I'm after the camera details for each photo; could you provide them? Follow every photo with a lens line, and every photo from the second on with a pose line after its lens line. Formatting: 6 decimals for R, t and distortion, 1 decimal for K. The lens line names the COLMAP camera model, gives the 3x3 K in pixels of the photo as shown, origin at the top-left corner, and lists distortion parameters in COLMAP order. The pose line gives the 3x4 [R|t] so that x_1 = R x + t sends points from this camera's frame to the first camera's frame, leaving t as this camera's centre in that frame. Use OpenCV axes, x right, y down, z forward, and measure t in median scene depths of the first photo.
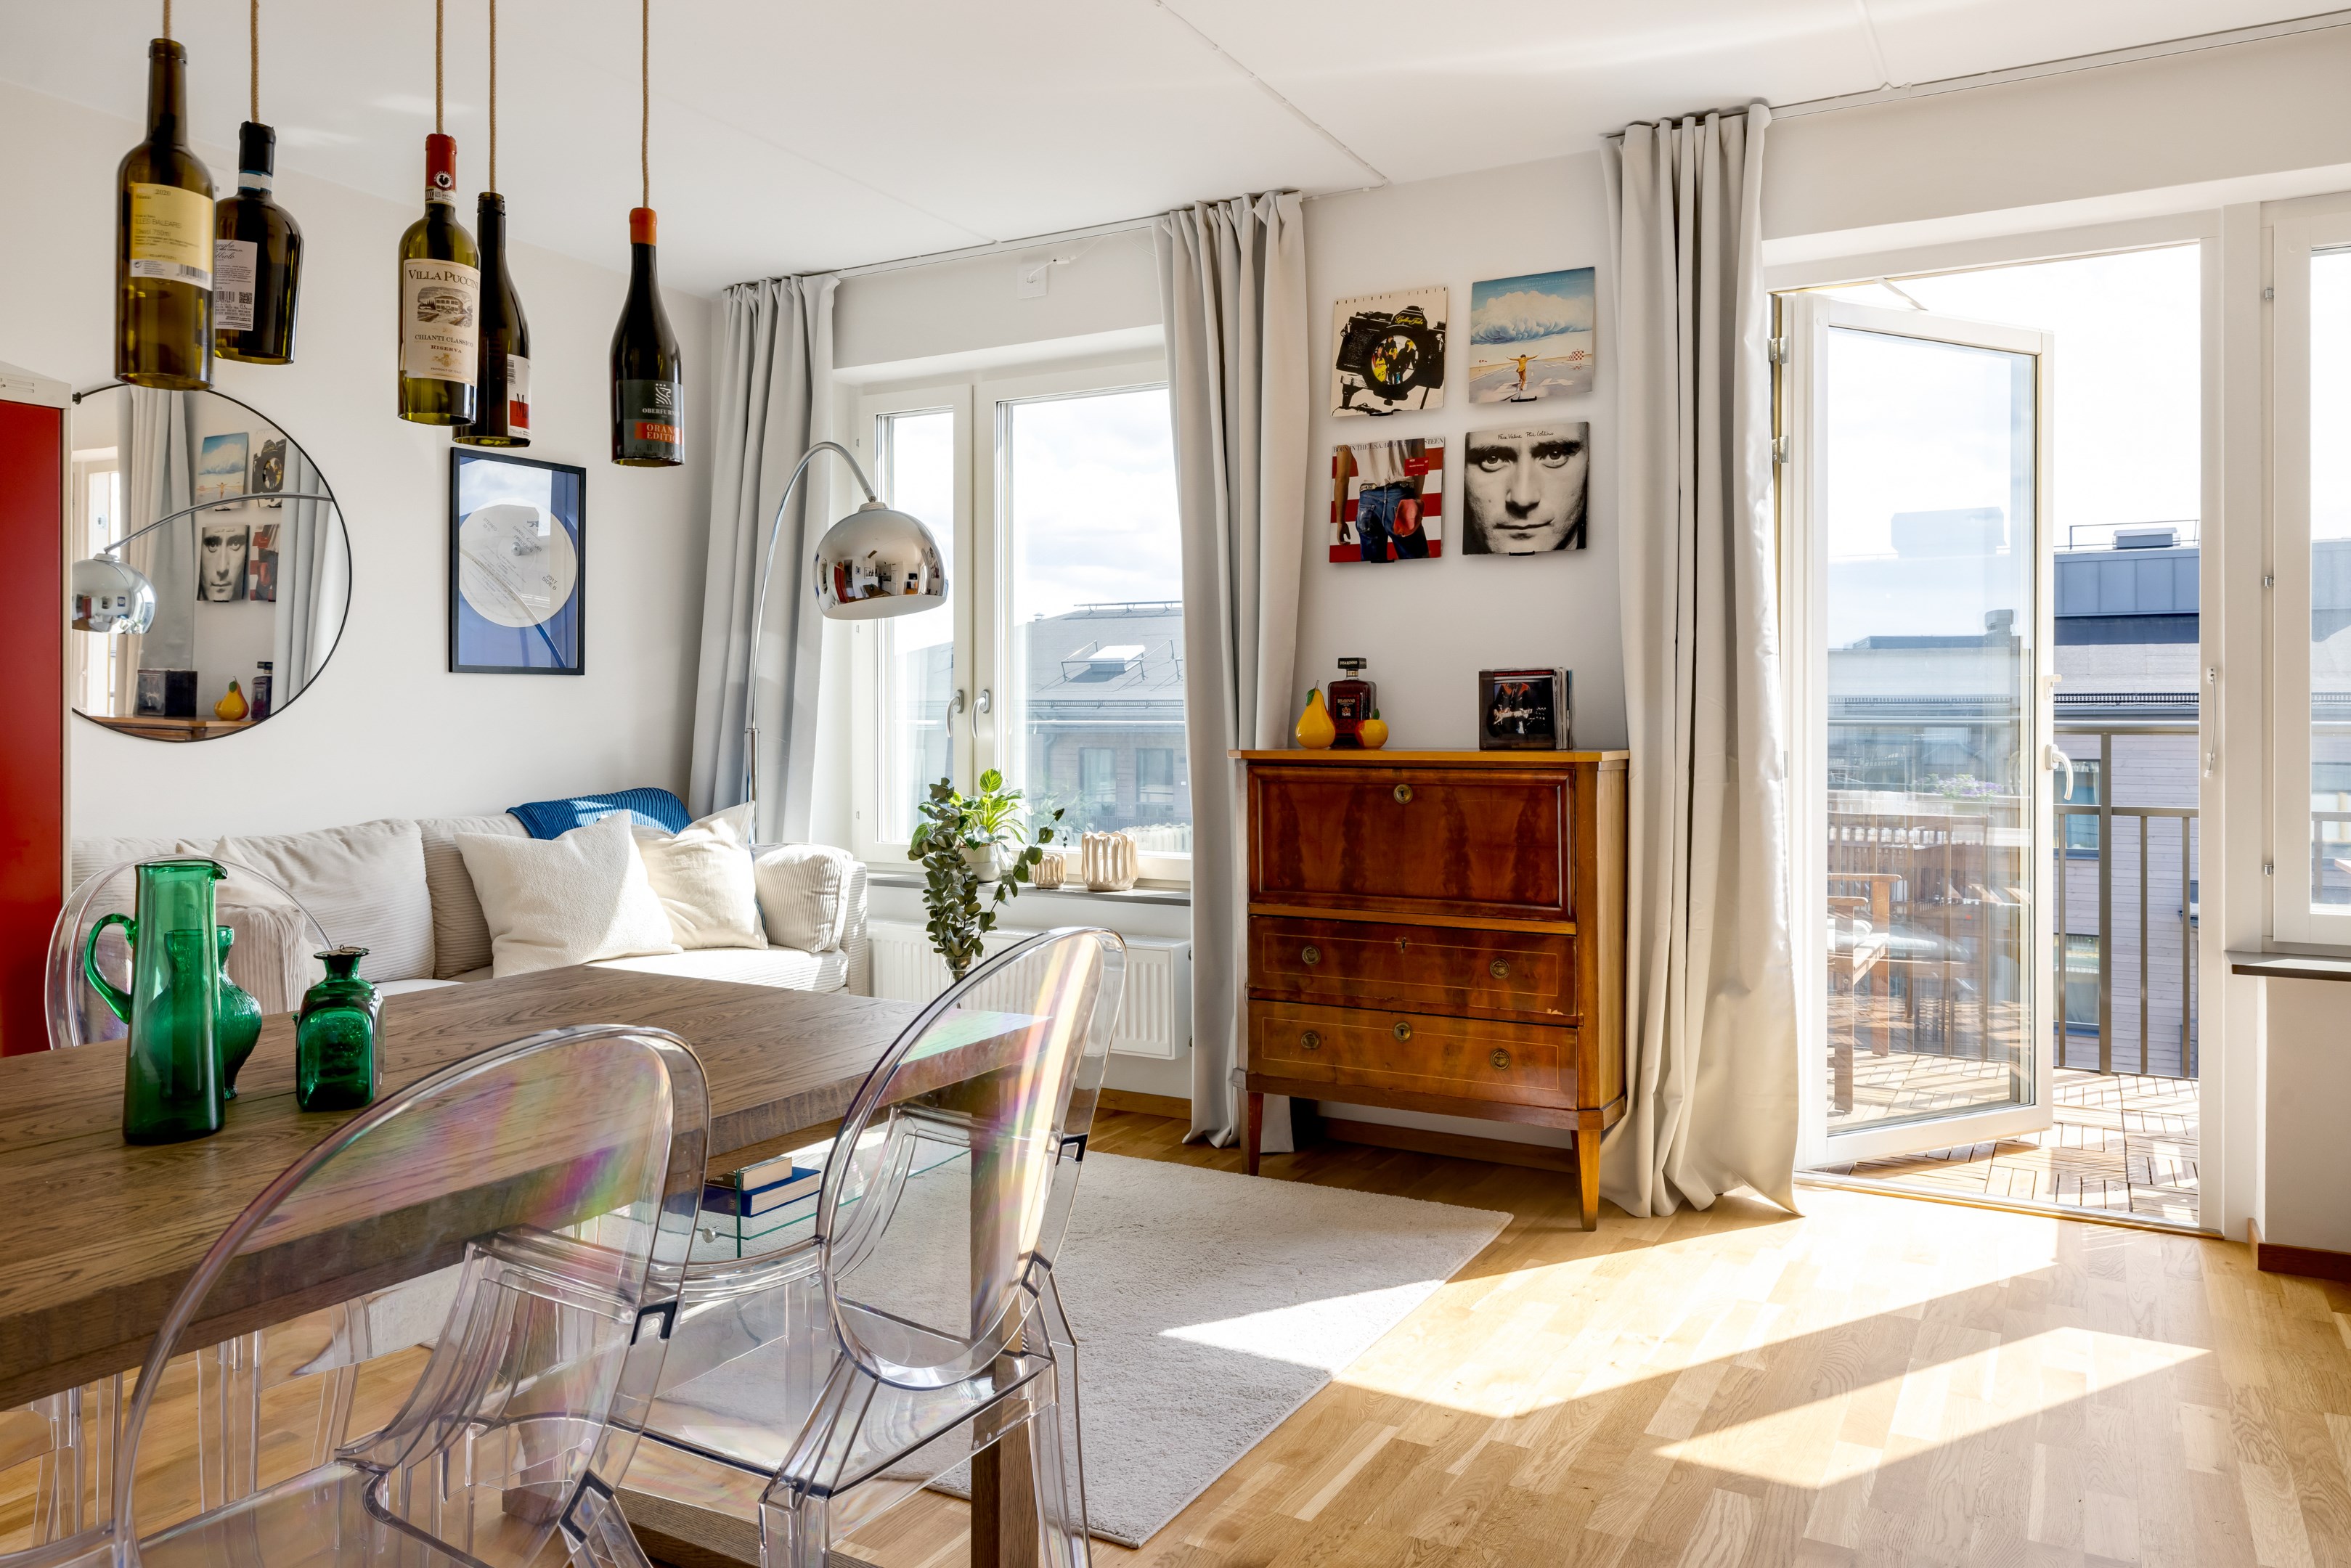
lens RADIAL K [[1623.5, 0, 1173.5], [0, 1623.5, 709.6], [0, 0, 1]] dist [-0.008531, -0.000814]
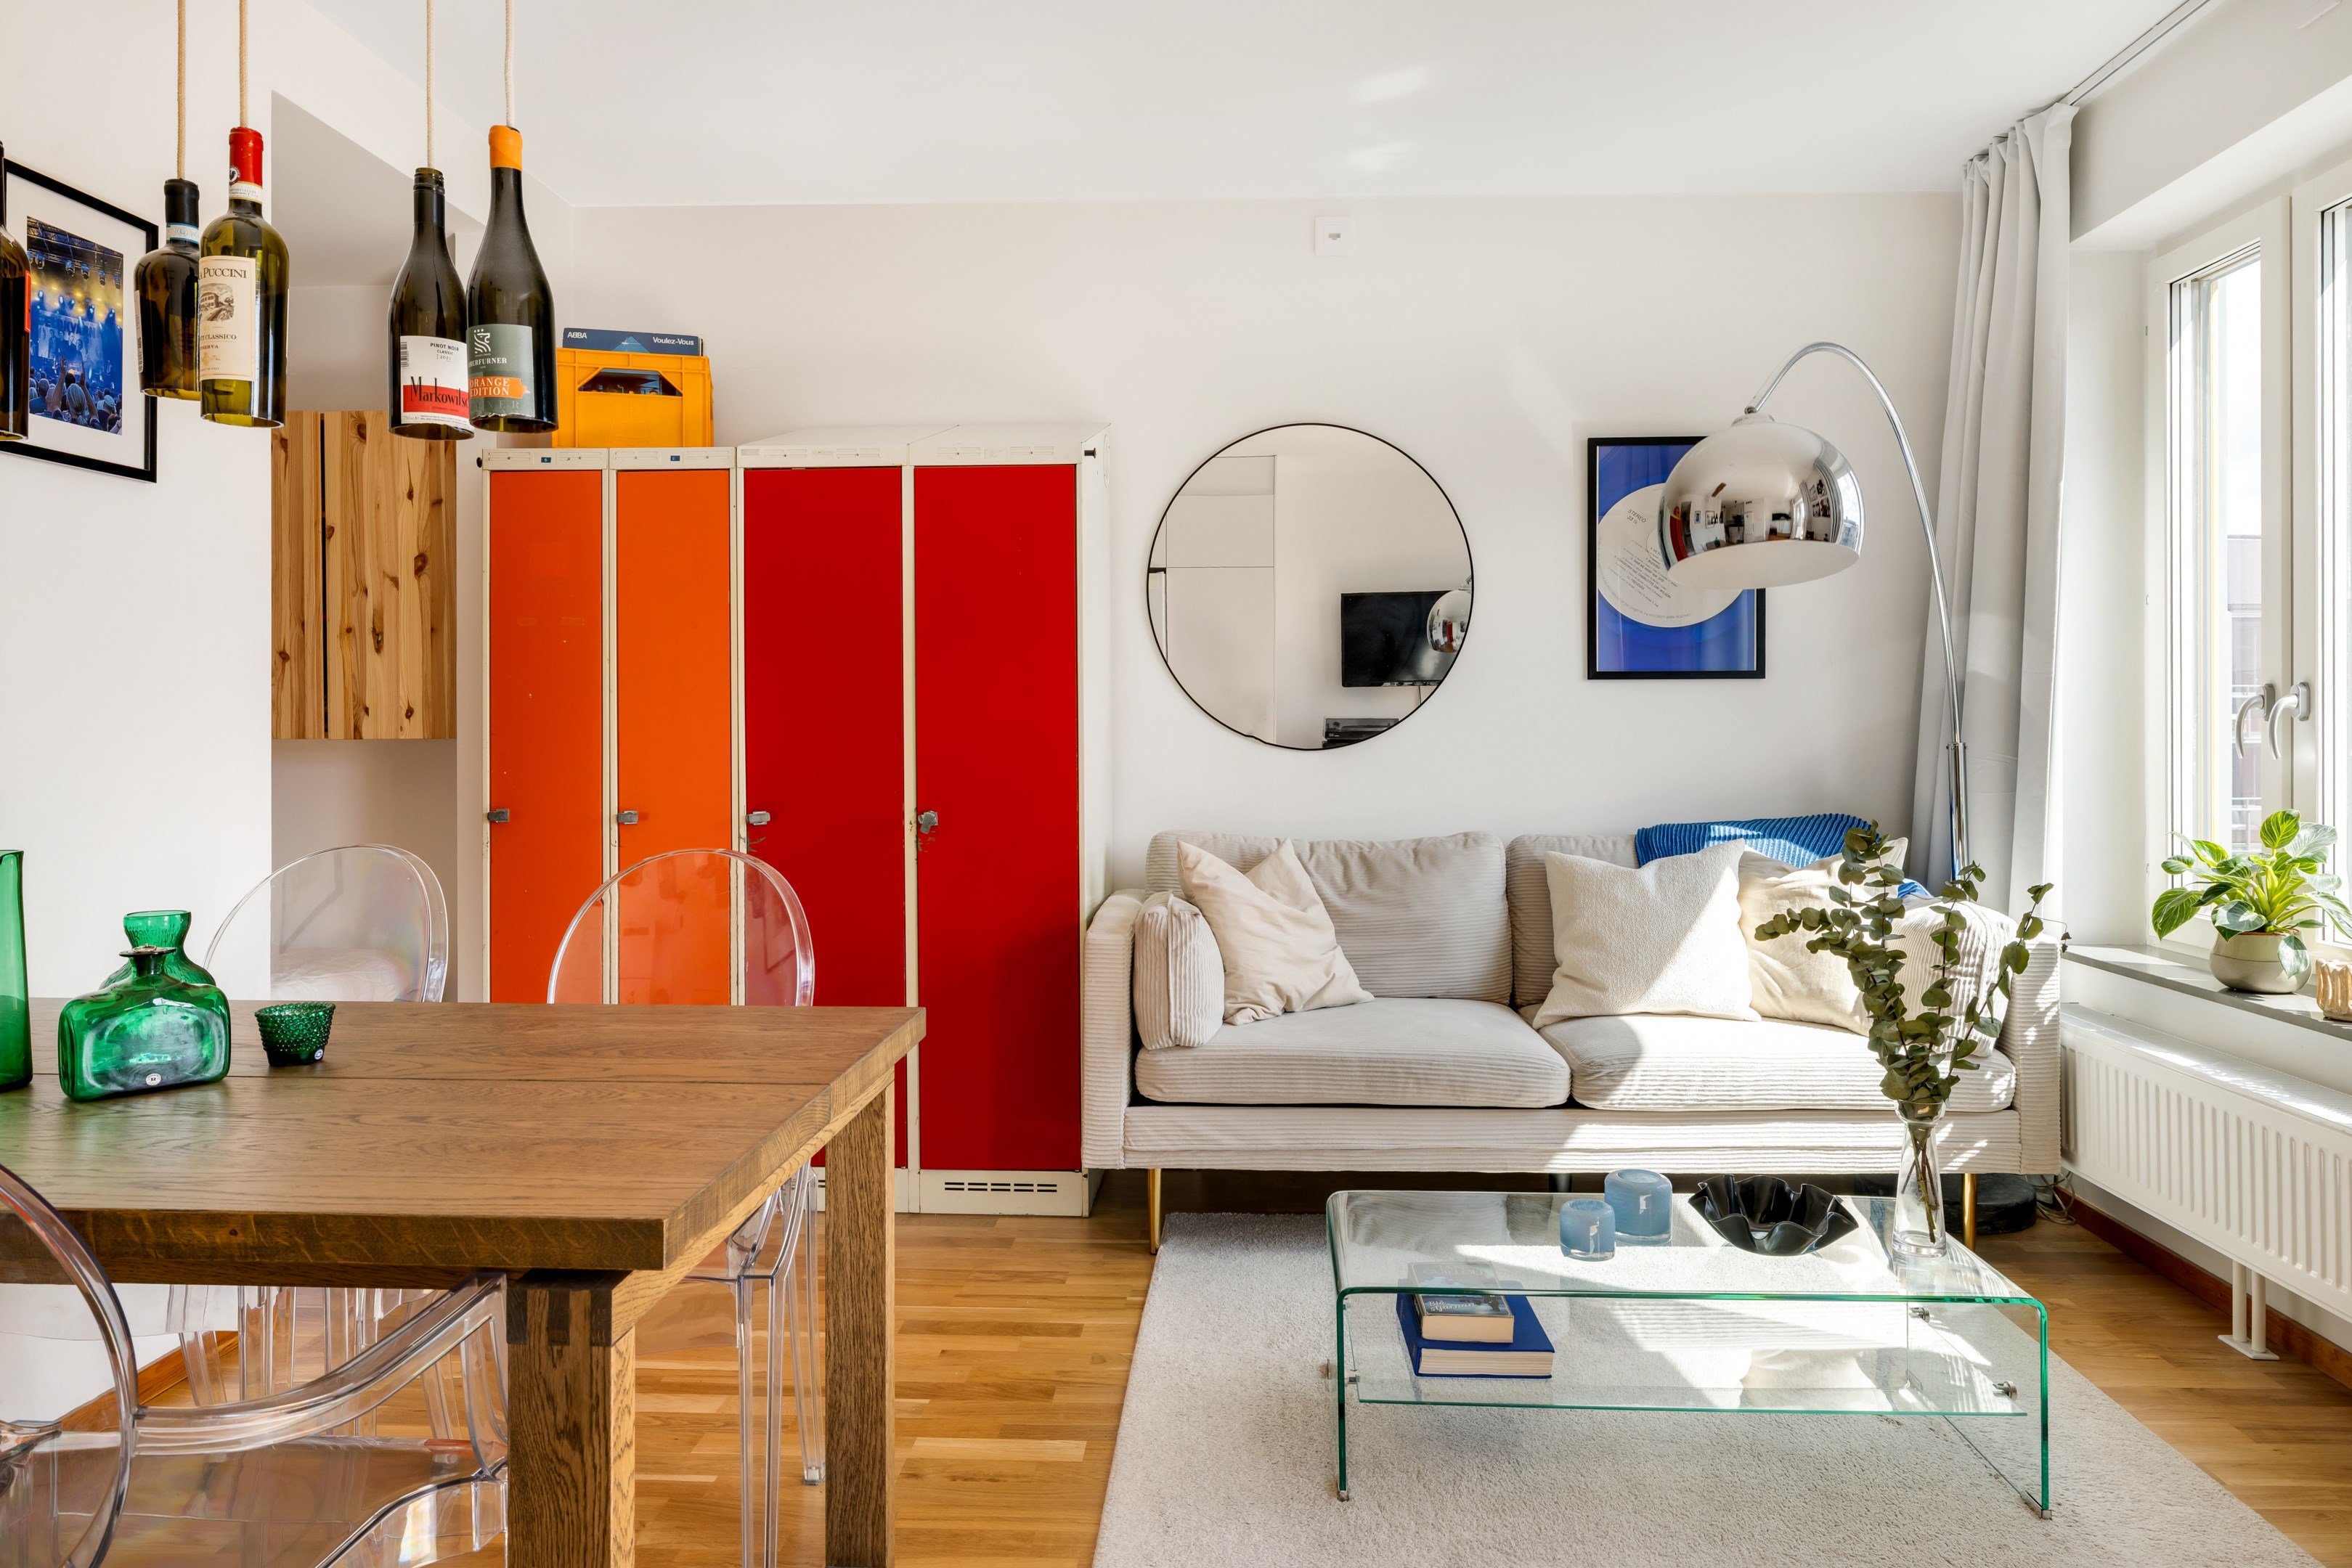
lens RADIAL K [[1512.3, 0, 1193.6], [0, 1512.3, 727.3], [0, 0, 1]] dist [0.000239, -0.000059]
pose [[0.454381, -0.000578, -0.890807, 0.257730], [0.004225, 0.999990, 0.001506, 0.002424], [0.890798, -0.004448, 0.454379, 0.449258]]
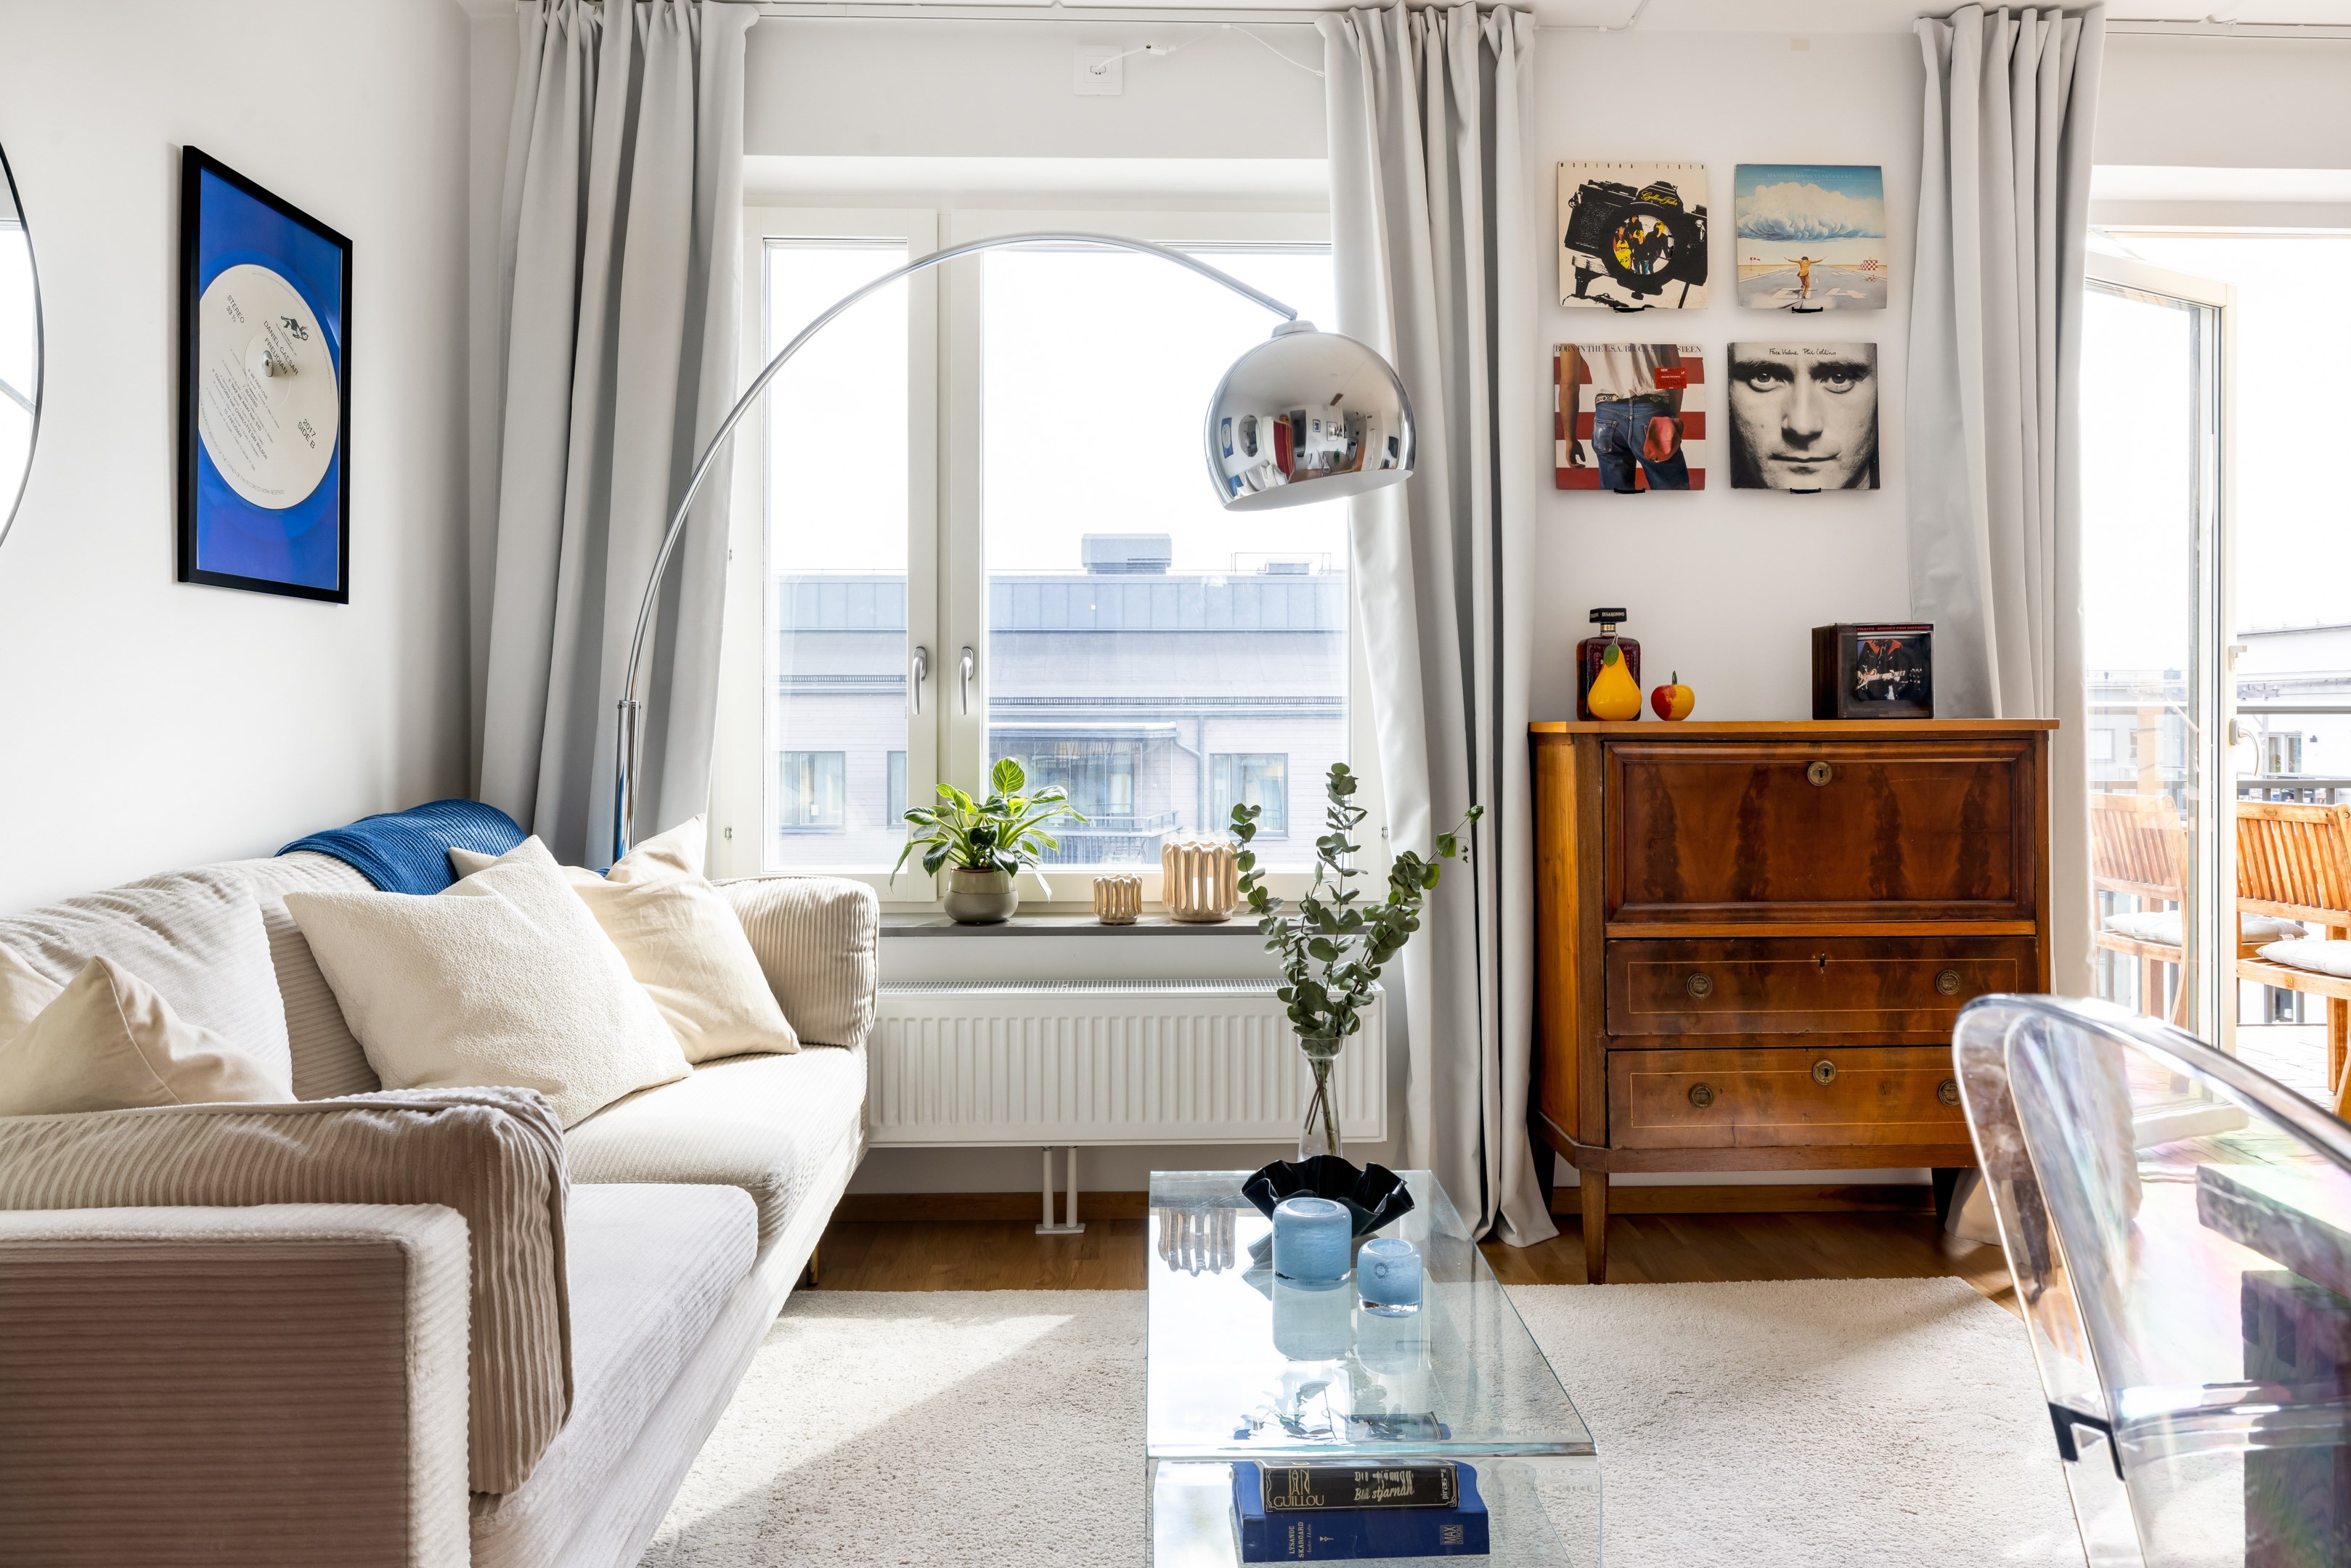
lens RADIAL K [[1598.6, 0, 1178.2], [0, 1598.6, 706.8], [0, 0, 1]] dist [-0.002829, 0.000923]
pose [[0.855725, 0.003768, 0.517417, -0.493140], [-0.000501, 0.999979, -0.006455, 0.022276], [-0.517431, 0.005264, 0.855709, 0.451295]]
